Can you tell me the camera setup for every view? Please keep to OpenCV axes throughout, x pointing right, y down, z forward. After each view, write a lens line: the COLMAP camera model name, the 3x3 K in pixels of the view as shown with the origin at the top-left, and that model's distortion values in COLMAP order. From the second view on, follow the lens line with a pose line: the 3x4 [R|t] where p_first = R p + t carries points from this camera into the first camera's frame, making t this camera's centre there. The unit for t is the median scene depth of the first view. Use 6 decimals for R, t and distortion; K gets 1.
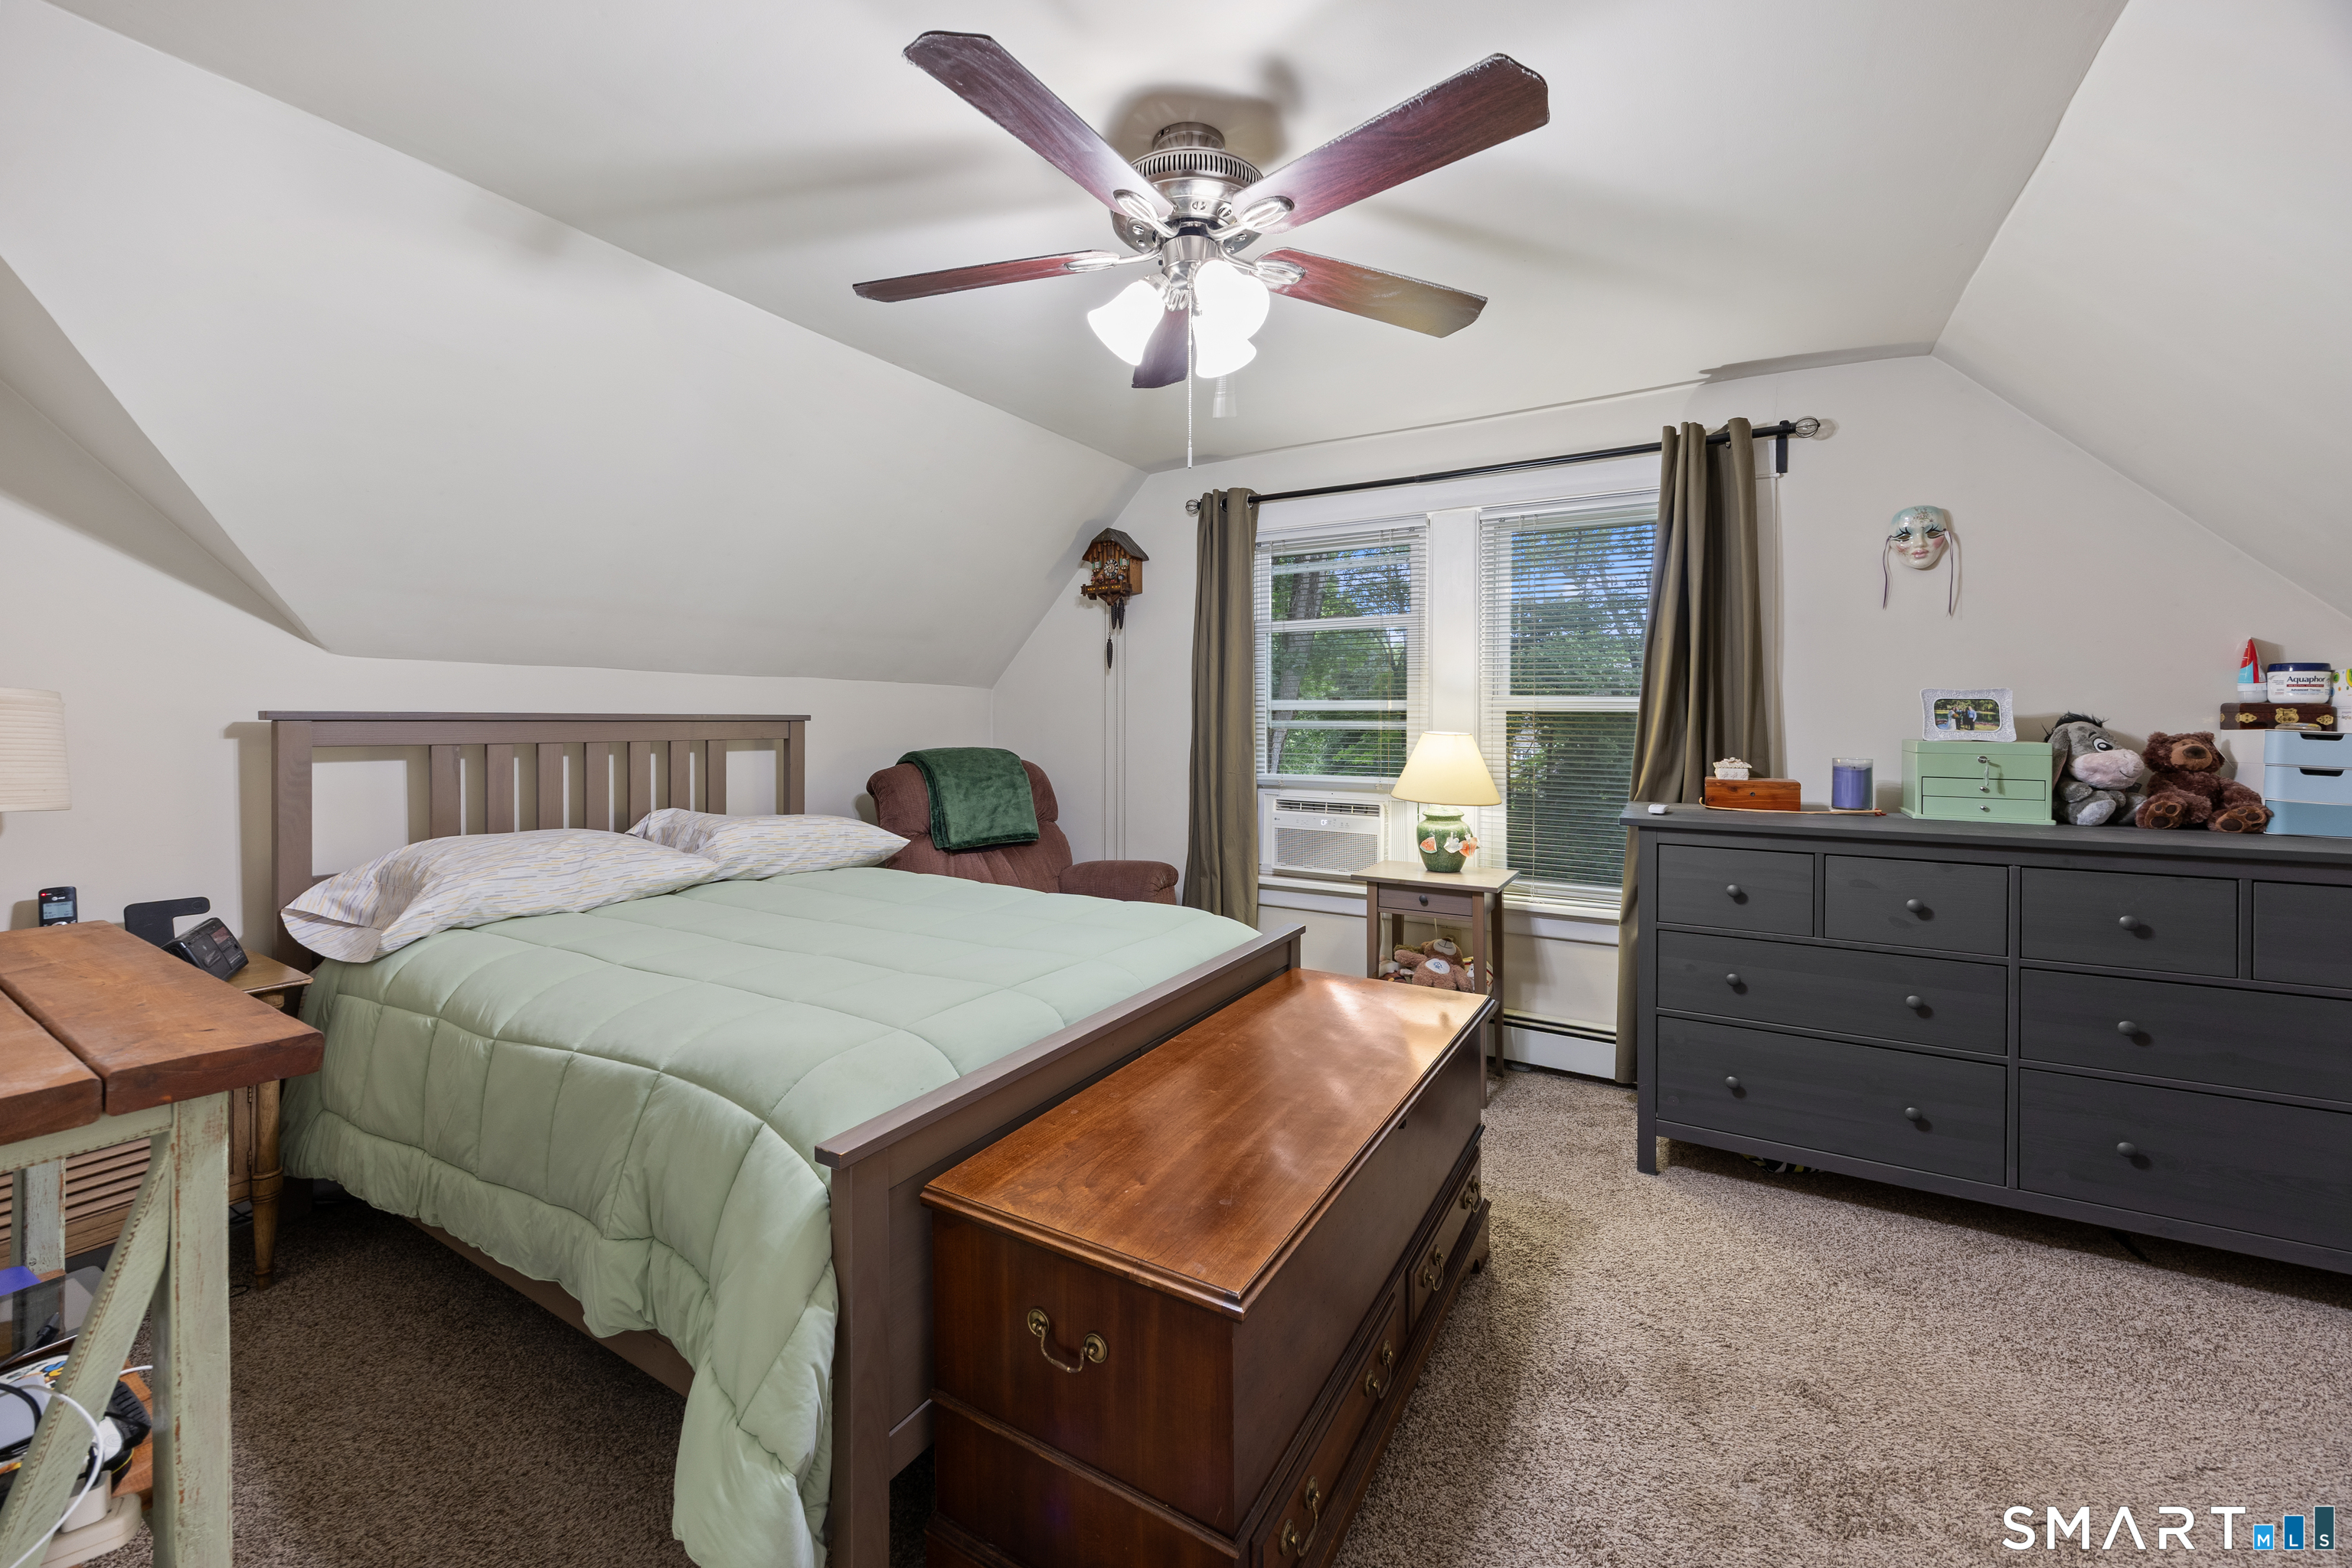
lens RADIAL K [[929.7, 0, 1173.9], [0, 929.7, 726.5], [0, 0, 1]] dist [-0.000512, -0.000050]
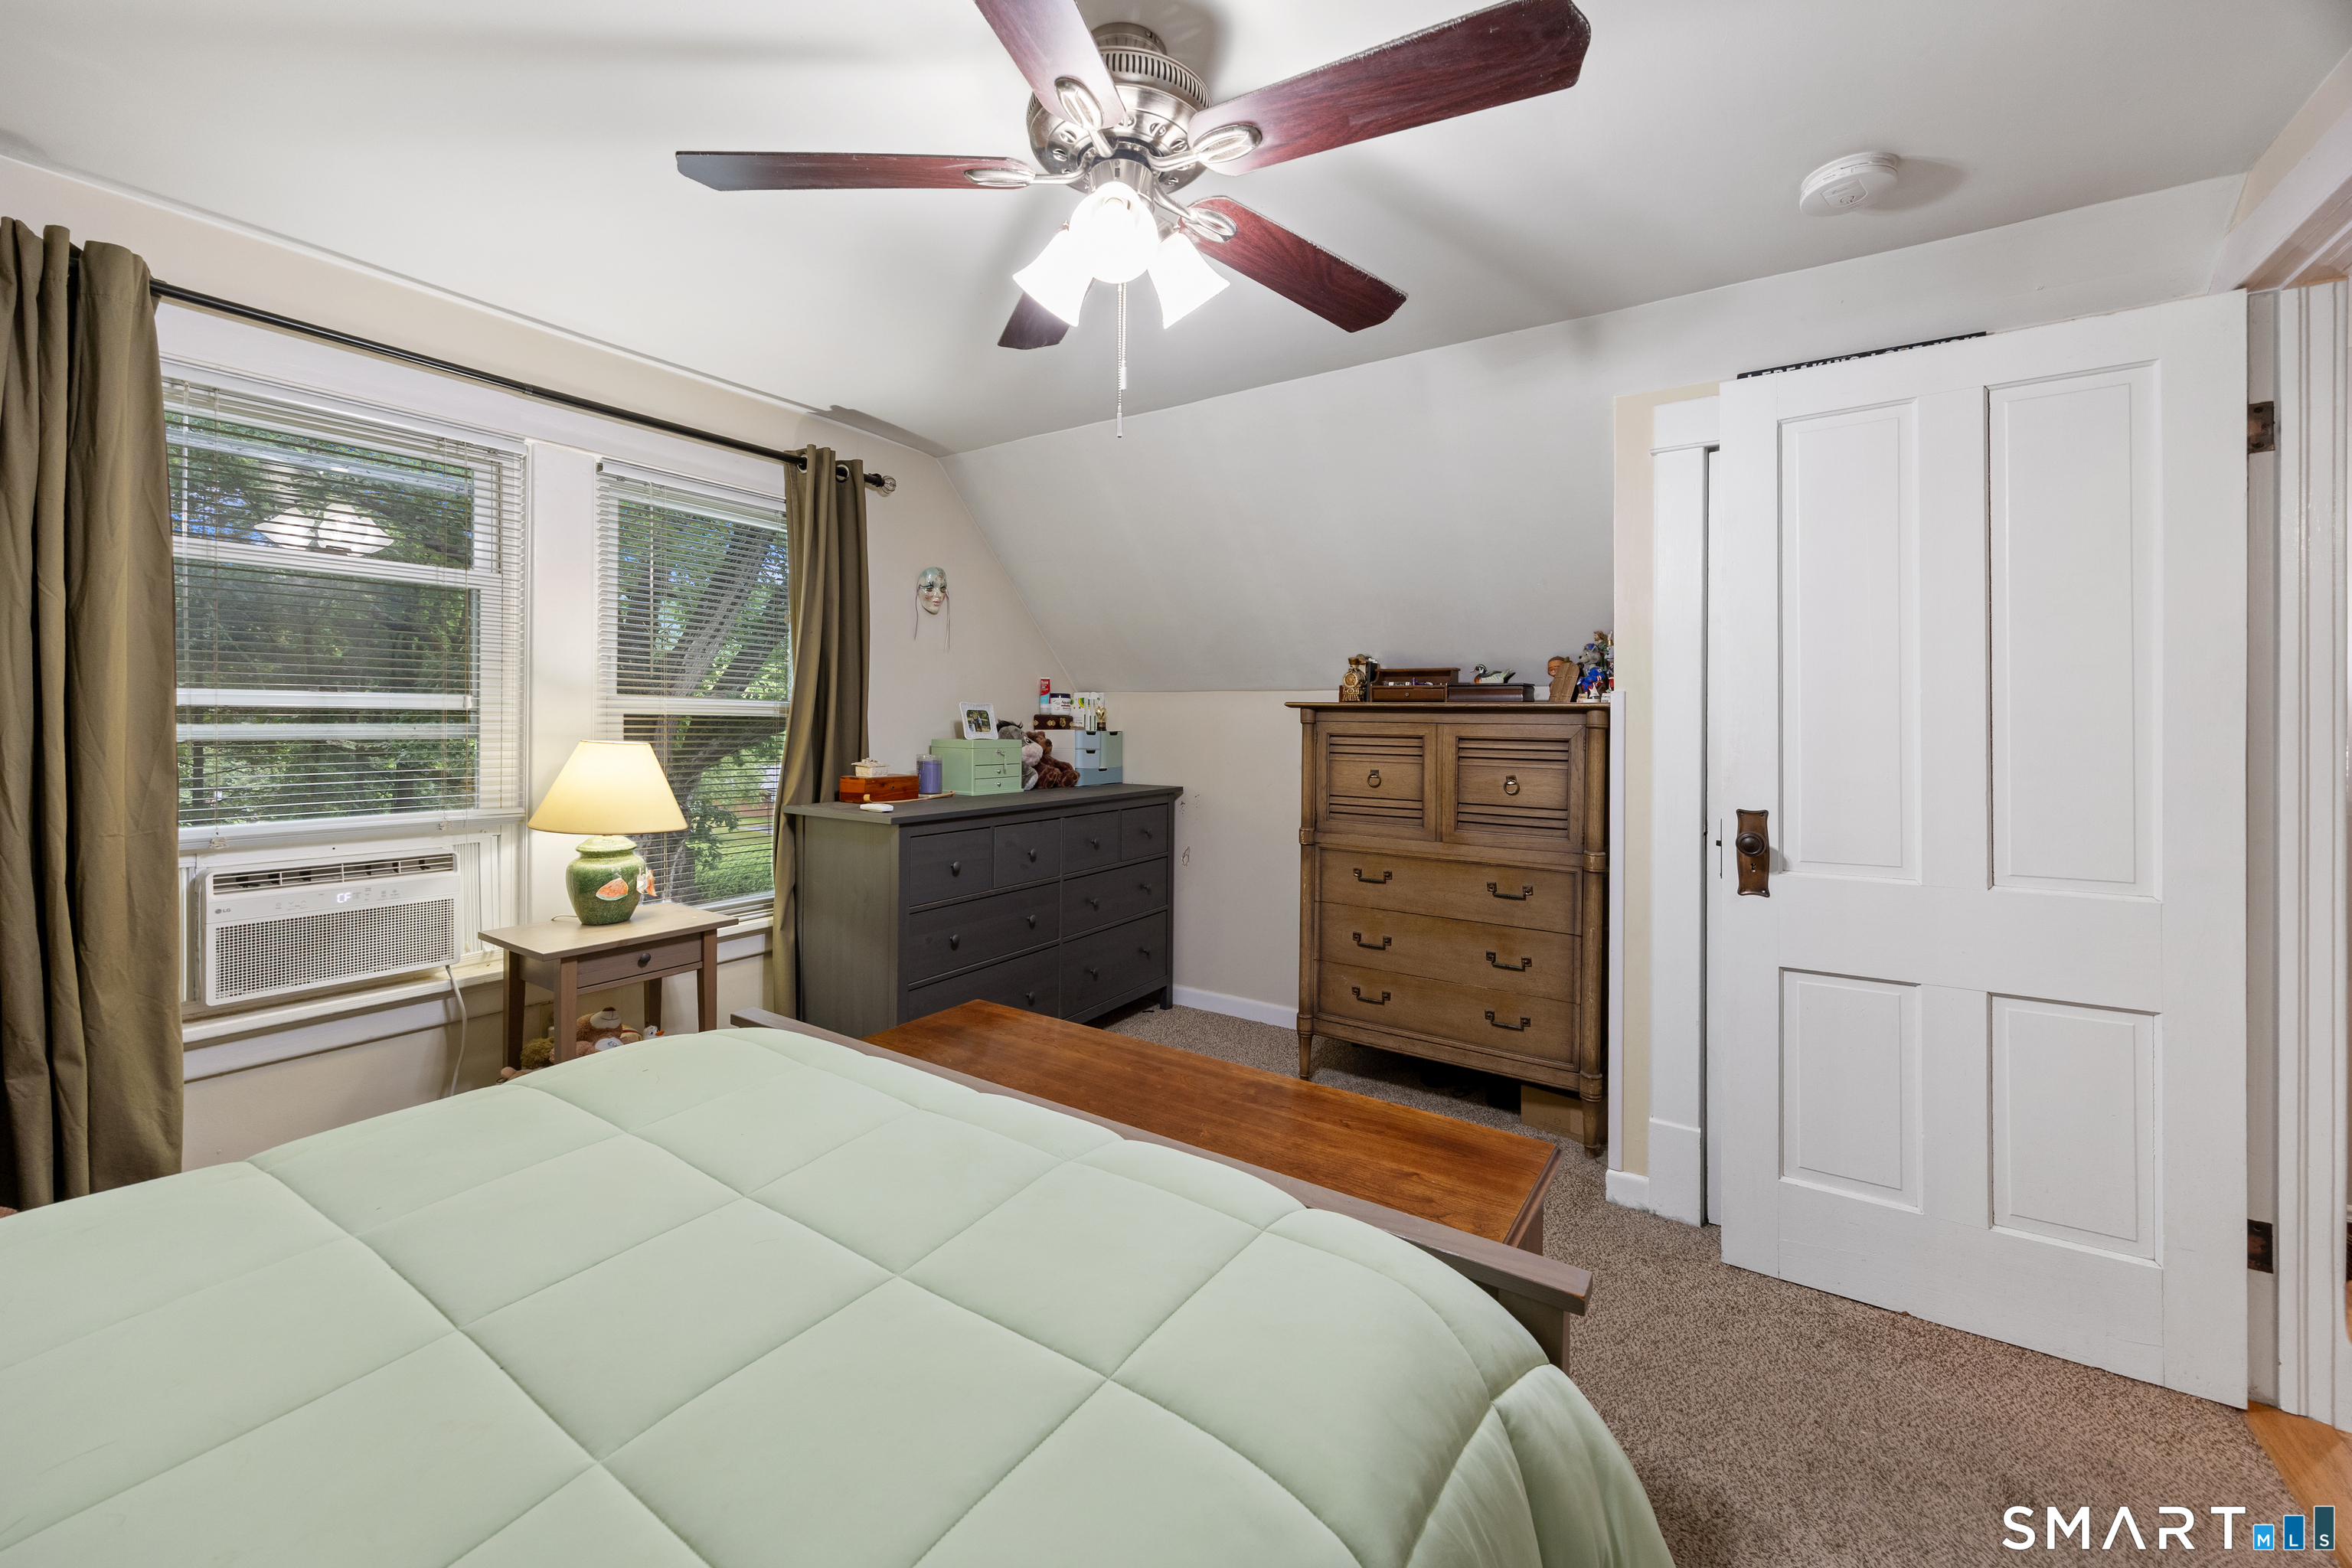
lens RADIAL K [[913.0, 0, 1174.9], [0, 913.0, 717.1], [0, 0, 1]] dist [-0.000648, -0.000117]
pose [[0.054390, 0.002967, 0.998515, -0.499298], [-0.000296, 0.999996, -0.002956, -0.013262], [-0.998520, -0.000134, 0.054391, 0.559263]]
